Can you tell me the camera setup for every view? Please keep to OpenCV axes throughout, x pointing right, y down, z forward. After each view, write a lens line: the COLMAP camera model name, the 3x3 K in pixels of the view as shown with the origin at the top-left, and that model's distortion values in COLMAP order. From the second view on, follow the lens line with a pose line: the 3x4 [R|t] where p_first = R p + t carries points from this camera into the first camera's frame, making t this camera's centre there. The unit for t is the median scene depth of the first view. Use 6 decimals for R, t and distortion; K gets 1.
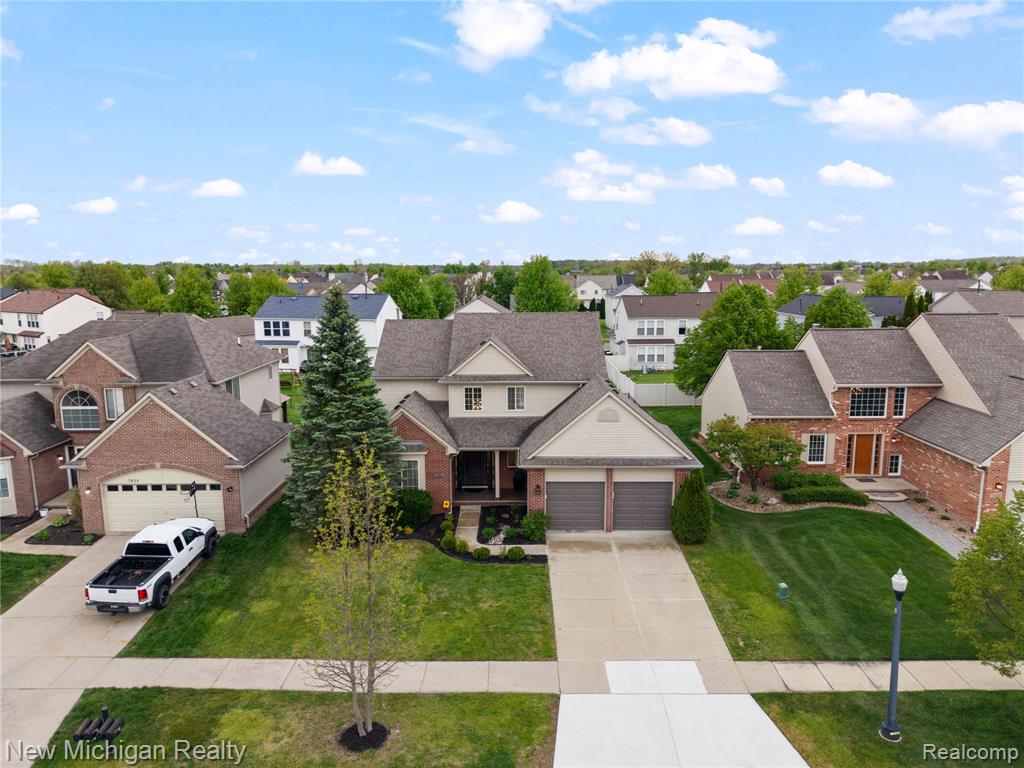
lens RADIAL K [[707.4, 0, 512.0], [0, 707.4, 384.0], [0, 0, 1]] dist [-0.000791, -0.001952]
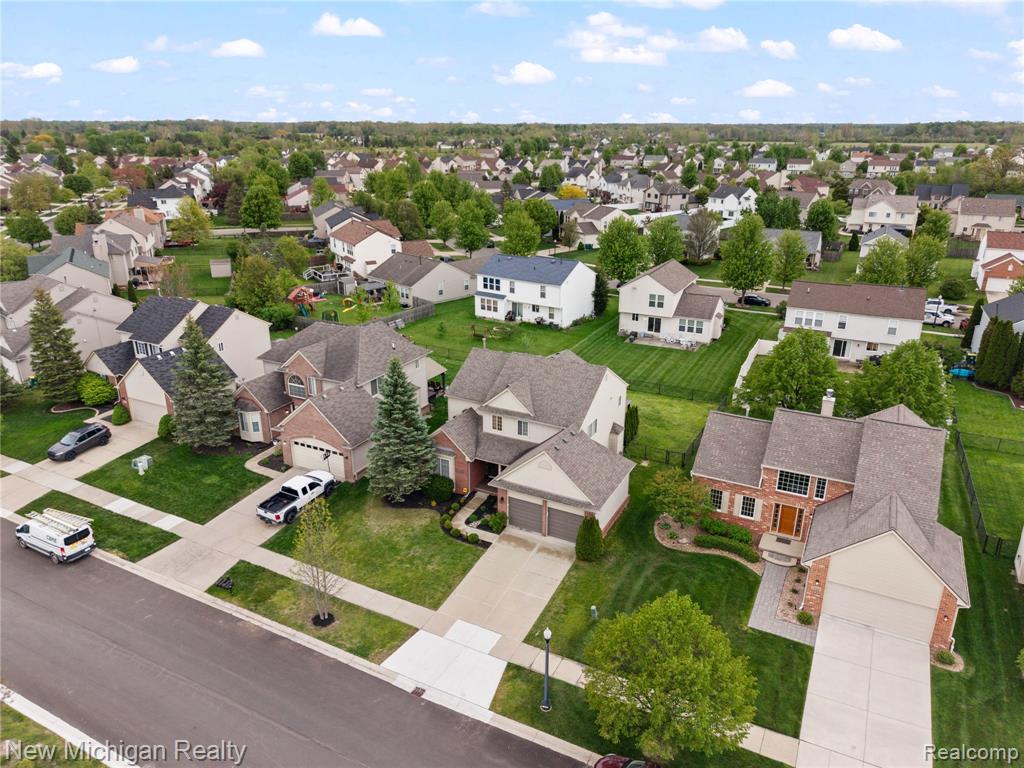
lens RADIAL K [[698.9, 0, 512.0], [0, 698.9, 384.0], [0, 0, 1]] dist [0.070124, -0.180350]
pose [[0.889860, 0.165291, -0.425238, 0.628358], [-0.080731, 0.974403, 0.209814, -0.398642], [0.449033, -0.152375, 0.880427, -0.293955]]
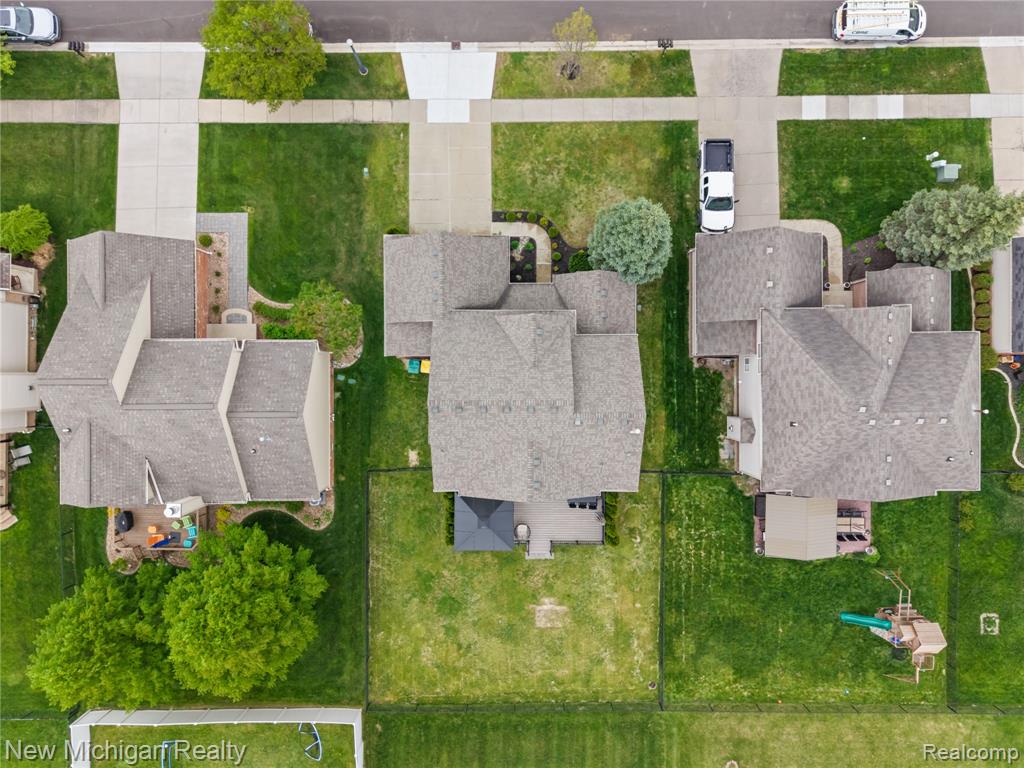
lens RADIAL K [[707.4, 0, 512.0], [0, 707.4, 384.0], [0, 0, 1]] dist [-0.000791, -0.001952]
pose [[-0.999947, 0.007263, 0.007272, -0.006279], [0.005911, -0.172422, 0.985005, -1.274651], [0.008408, 0.984996, 0.172370, 0.966360]]
